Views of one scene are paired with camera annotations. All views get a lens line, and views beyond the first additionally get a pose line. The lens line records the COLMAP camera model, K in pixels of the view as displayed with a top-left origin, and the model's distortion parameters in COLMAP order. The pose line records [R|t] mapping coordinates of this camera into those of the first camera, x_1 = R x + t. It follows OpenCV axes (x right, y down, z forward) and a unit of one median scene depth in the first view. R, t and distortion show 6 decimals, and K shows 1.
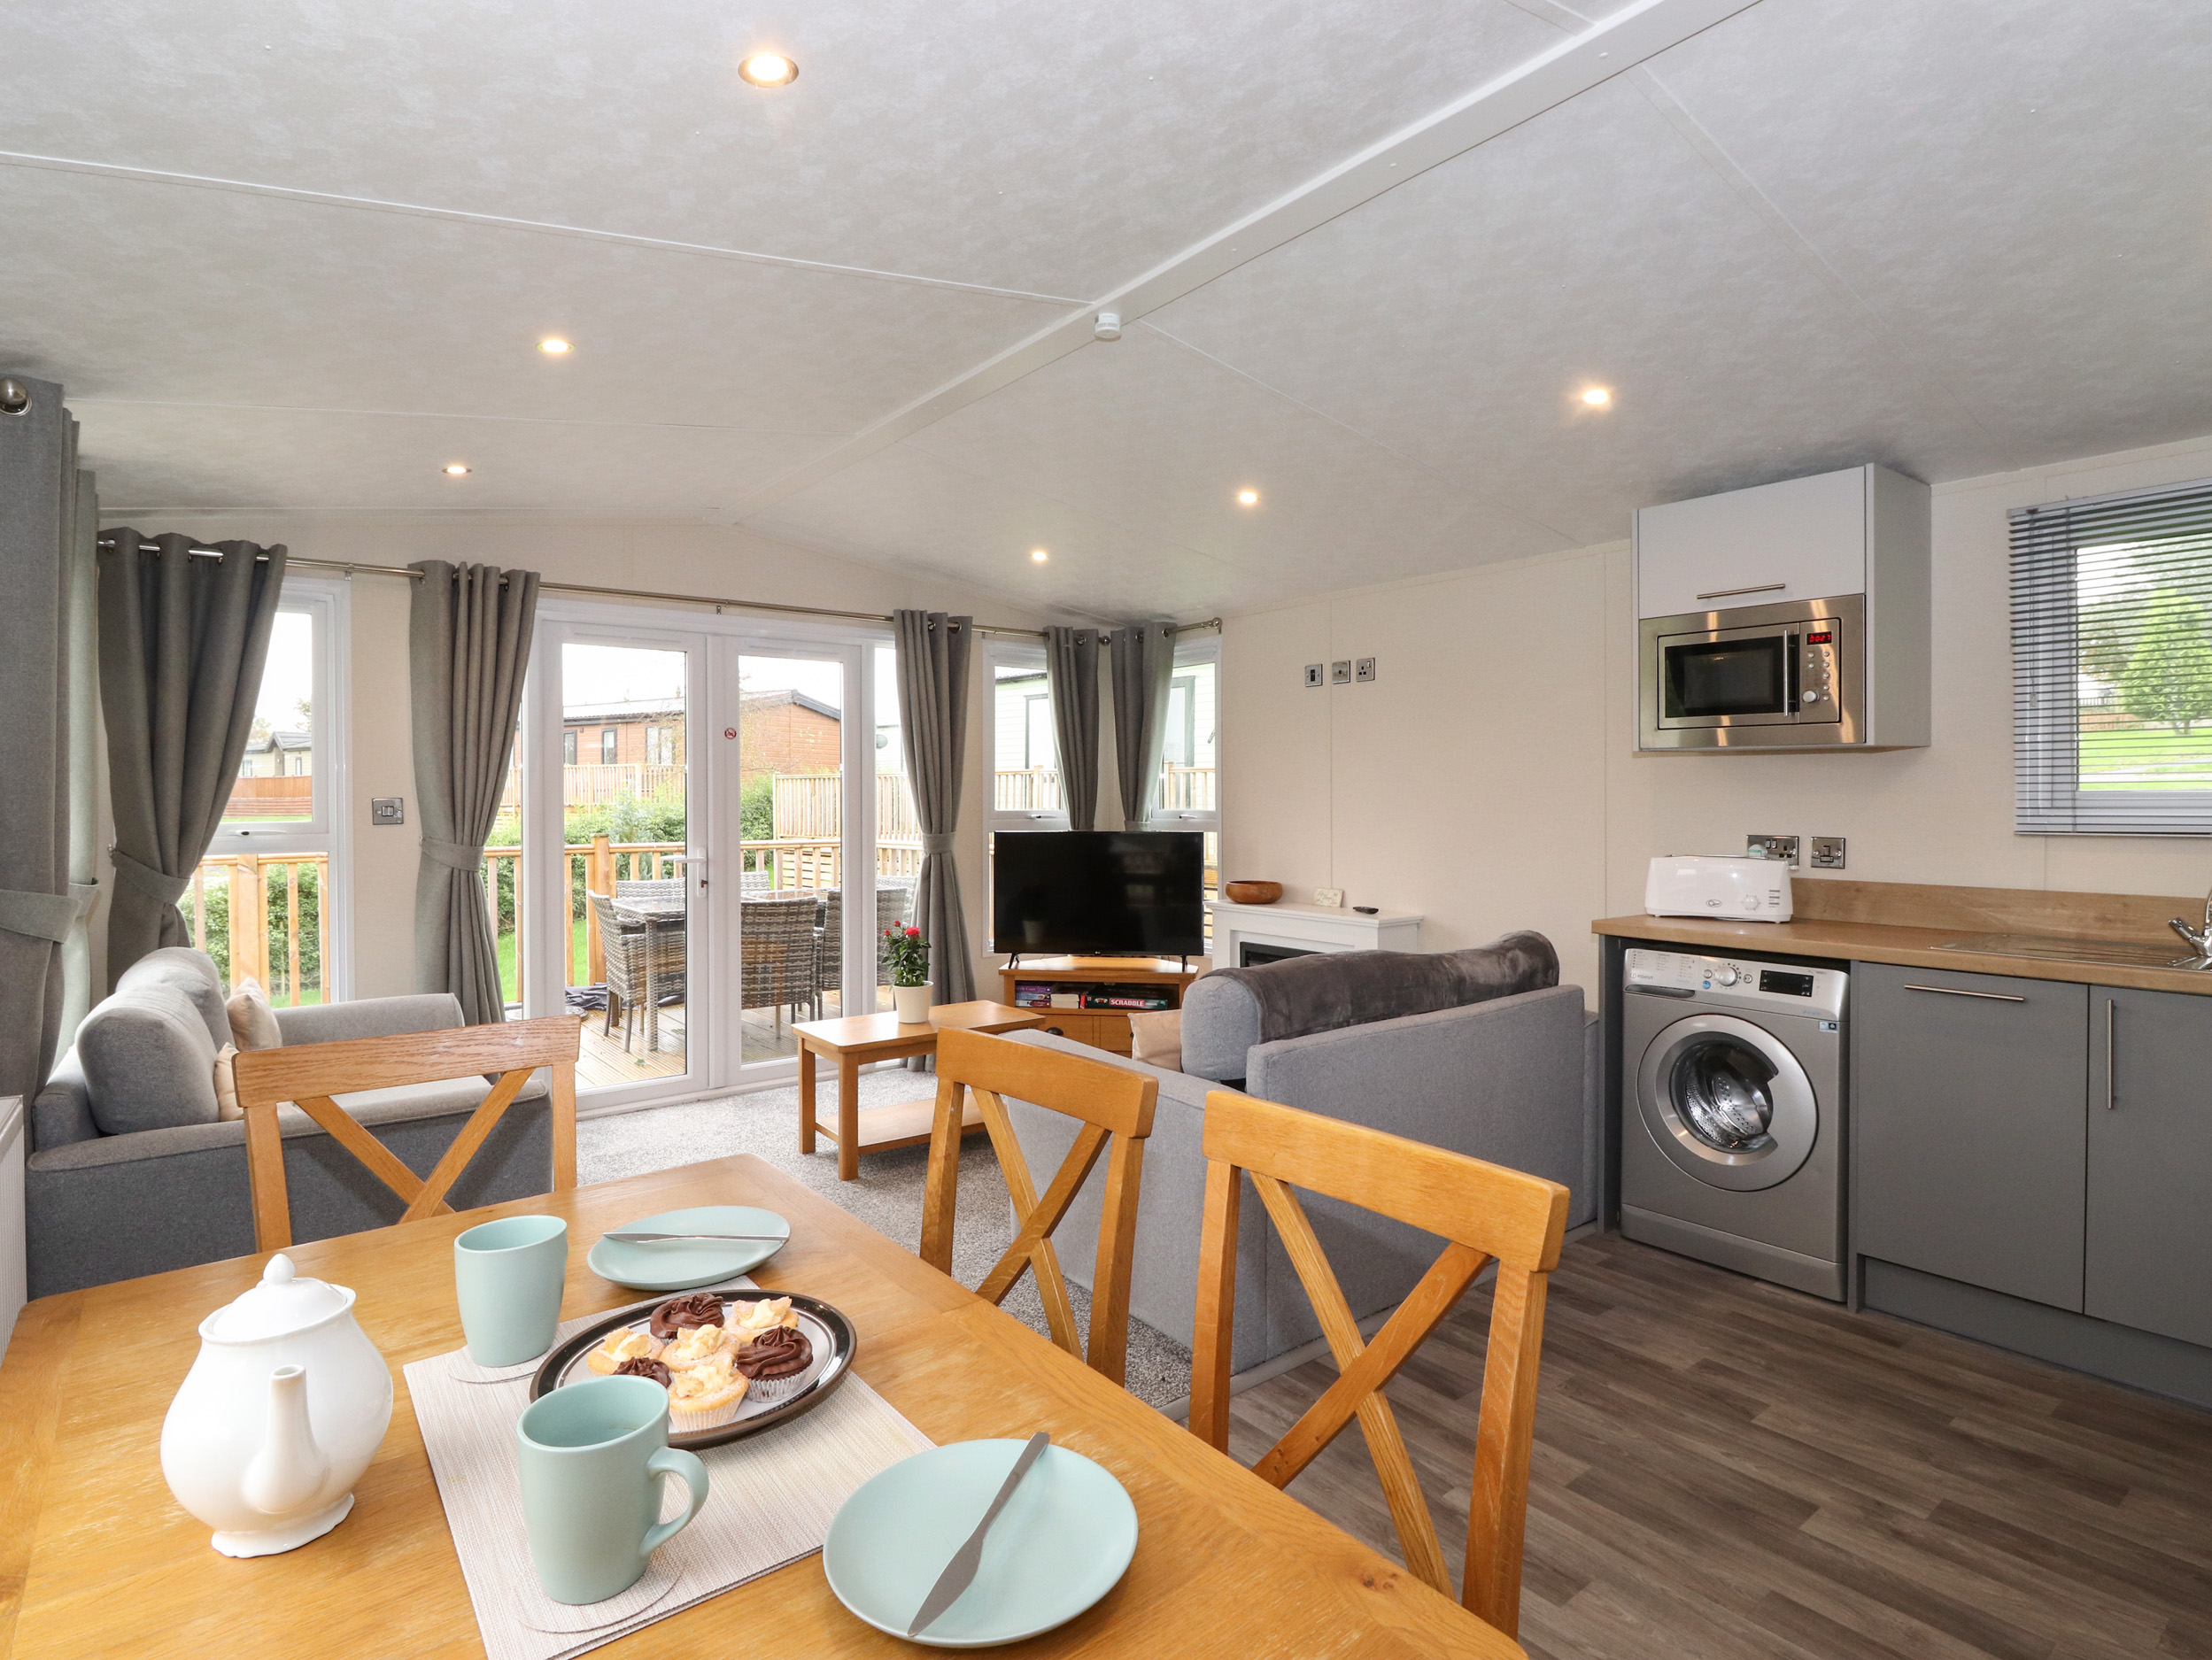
lens RADIAL K [[1184.6, 0, 1109.1], [0, 1184.6, 802.9], [0, 0, 1]] dist [0.020378, -0.020618]
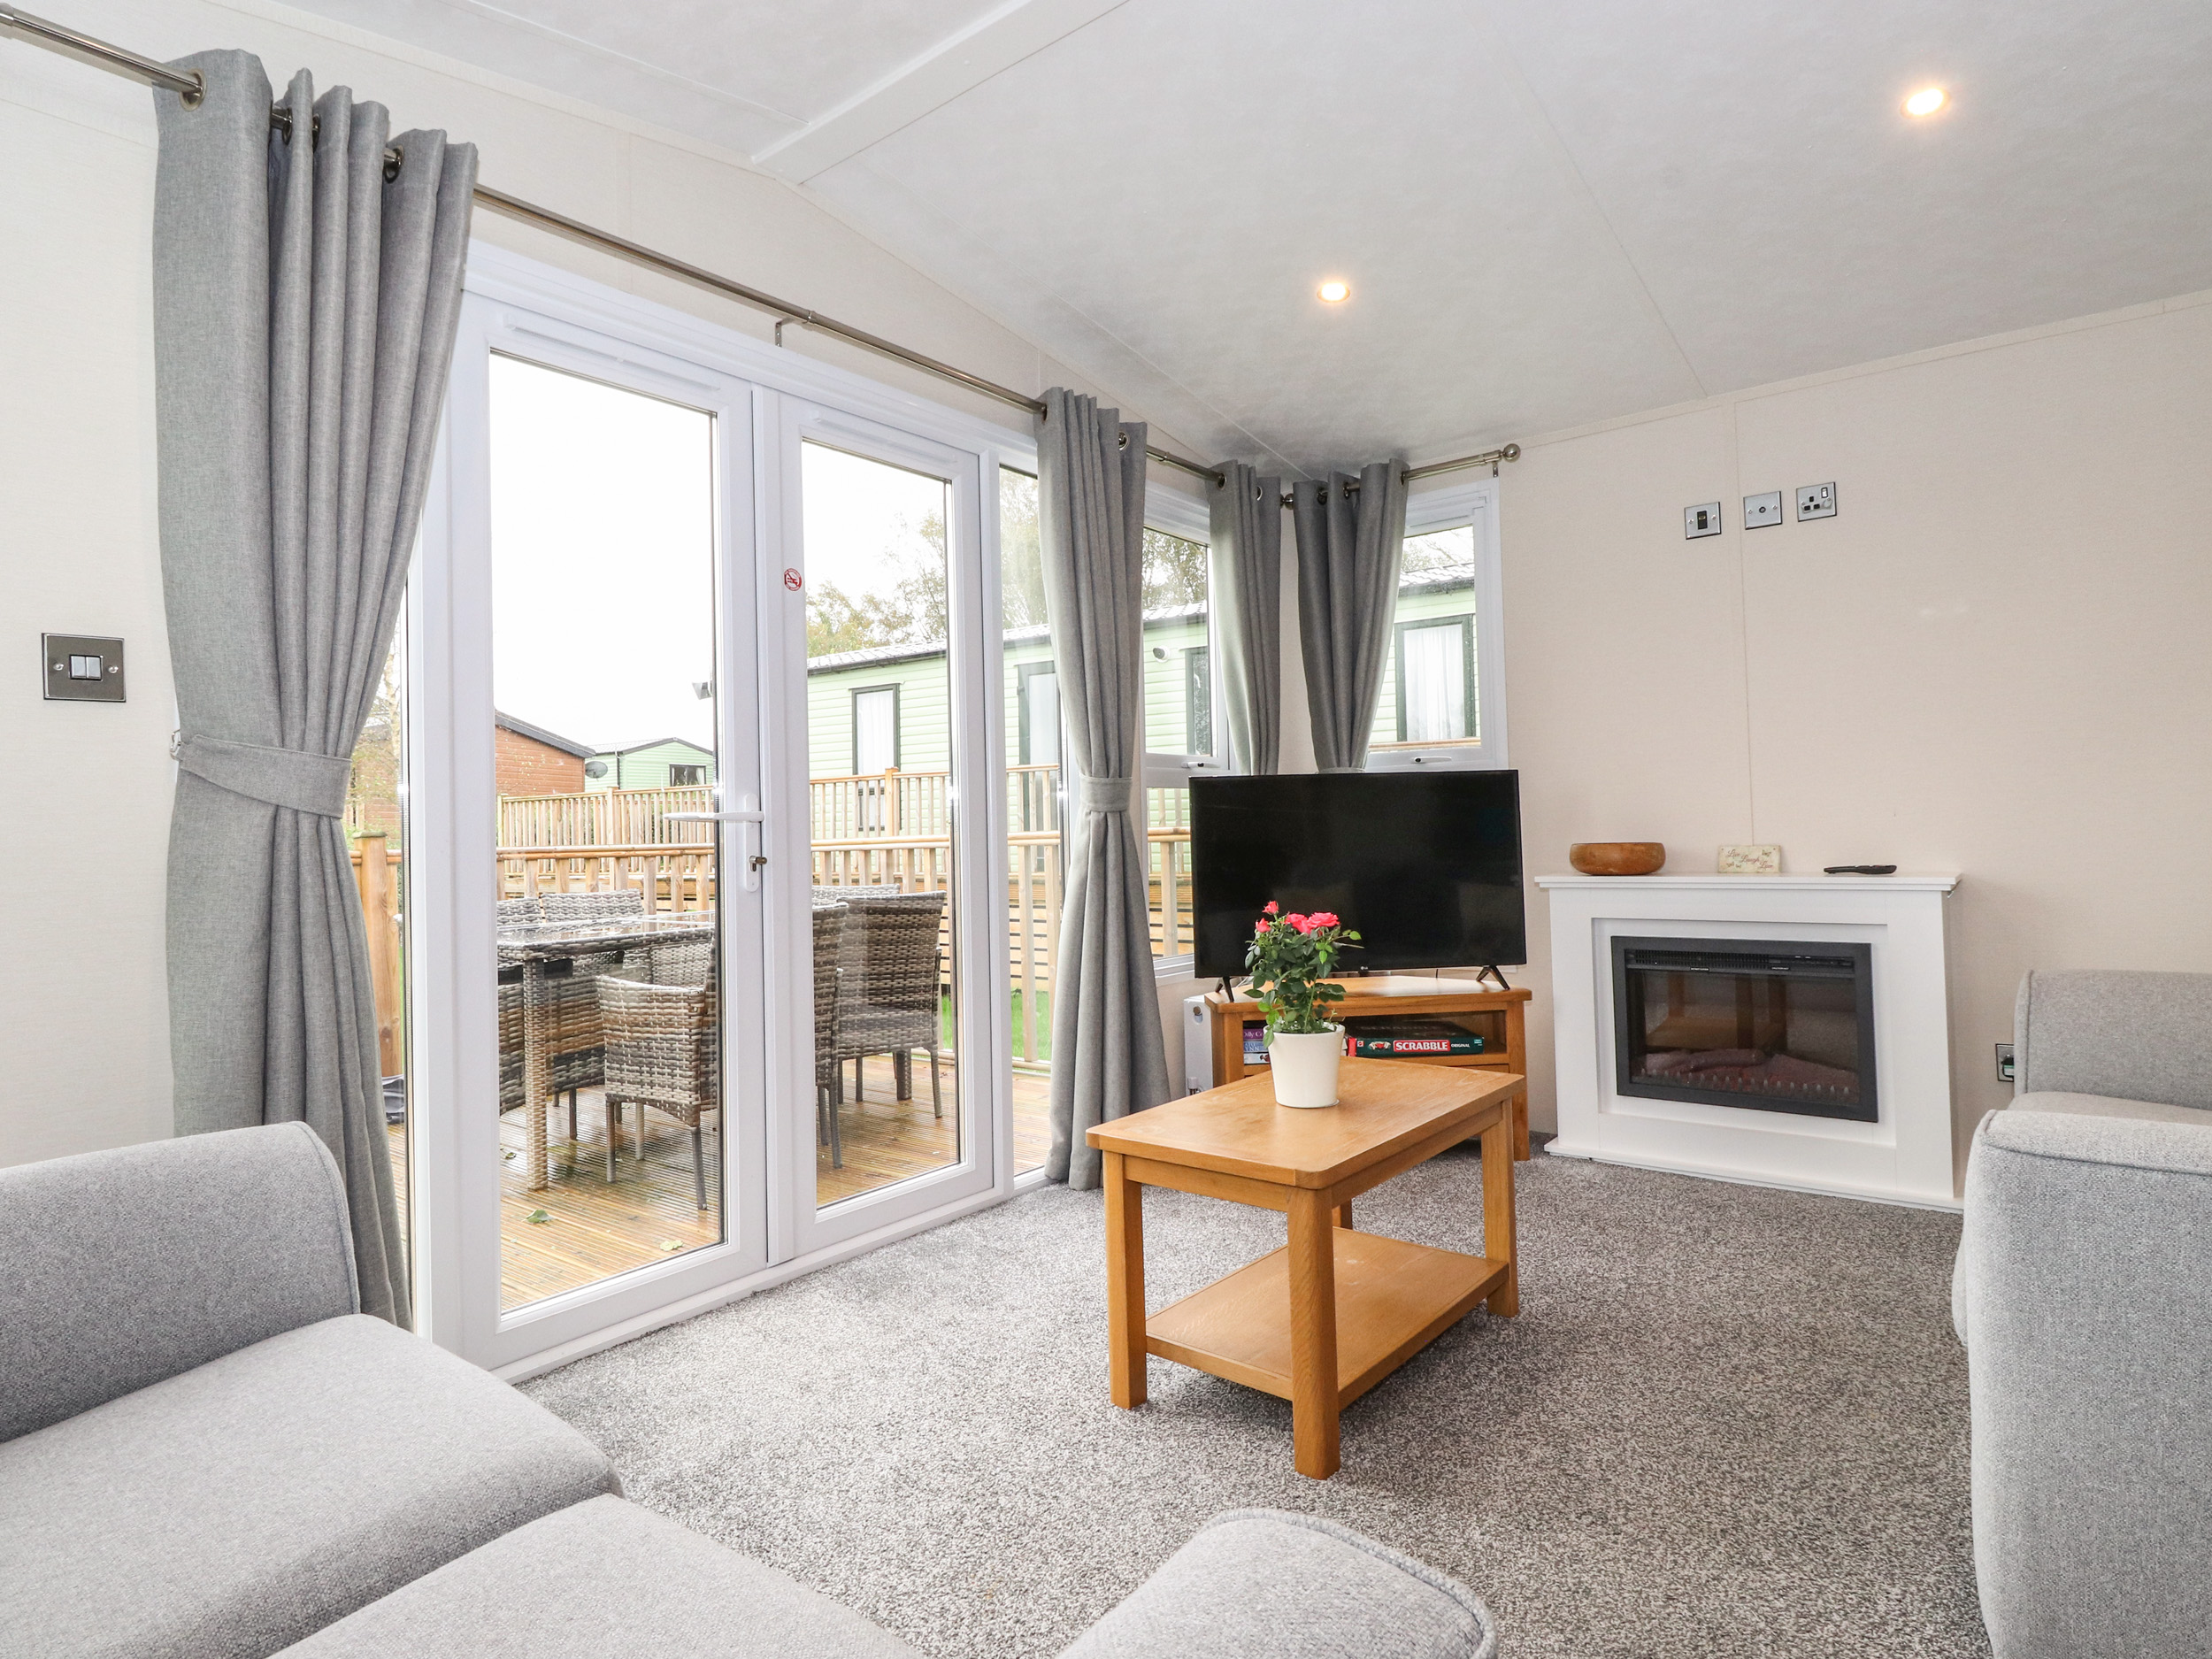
lens RADIAL K [[1218.1, 0, 1113.1], [0, 1218.1, 790.4], [0, 0, 1]] dist [0.000717, -0.000729]
pose [[0.969105, -0.015329, 0.246173, -0.304272], [0.026857, 0.998691, -0.043540, 0.060226], [-0.245184, 0.048806, 0.968247, 0.427387]]
